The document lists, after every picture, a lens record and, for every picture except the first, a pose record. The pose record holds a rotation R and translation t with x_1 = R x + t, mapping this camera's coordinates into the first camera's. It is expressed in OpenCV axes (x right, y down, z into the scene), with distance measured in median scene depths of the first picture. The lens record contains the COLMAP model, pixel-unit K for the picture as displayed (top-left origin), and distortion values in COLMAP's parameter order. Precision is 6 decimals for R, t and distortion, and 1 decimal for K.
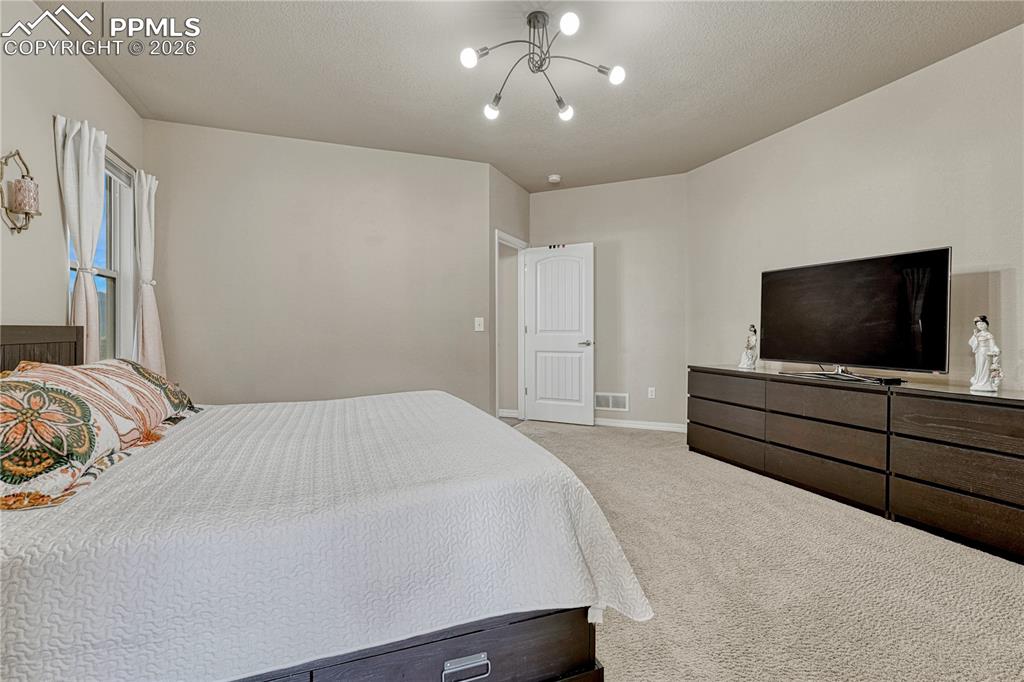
lens RADIAL K [[424.4, 0, 510.0], [0, 424.4, 339.4], [0, 0, 1]] dist [-0.008725, 0.000189]
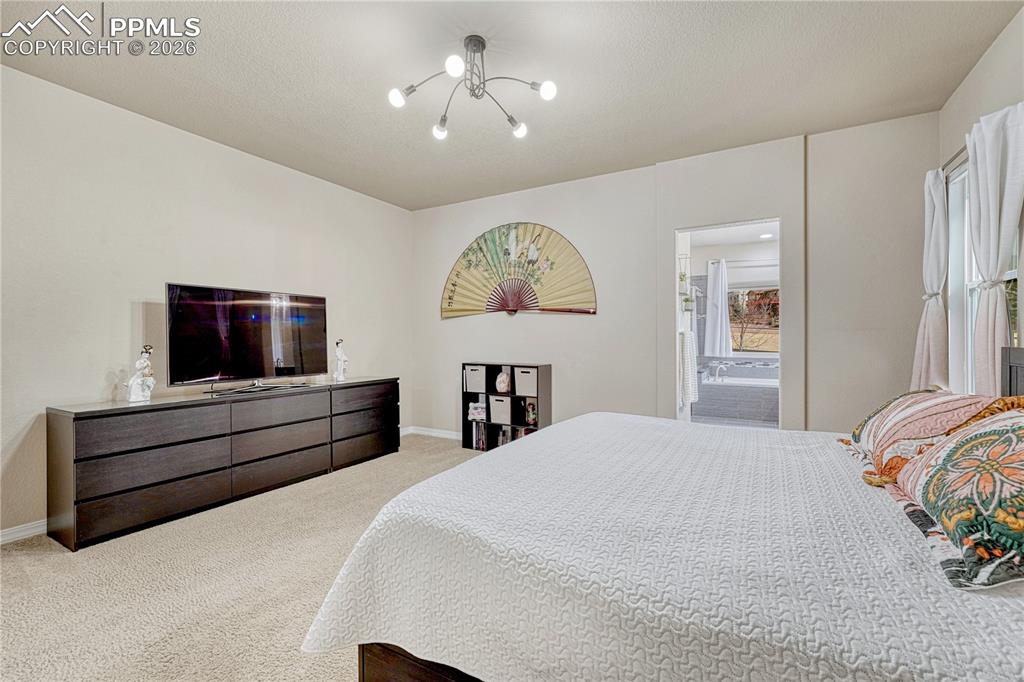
lens RADIAL K [[431.9, 0, 512.0], [0, 431.9, 341.0], [0, 0, 1]] dist [-0.000257, -0.000018]
pose [[-0.610082, -0.000454, 0.792338, -0.595595], [0.019572, 0.999686, 0.015644, -0.049590], [-0.792097, 0.025052, -0.609881, 1.144603]]
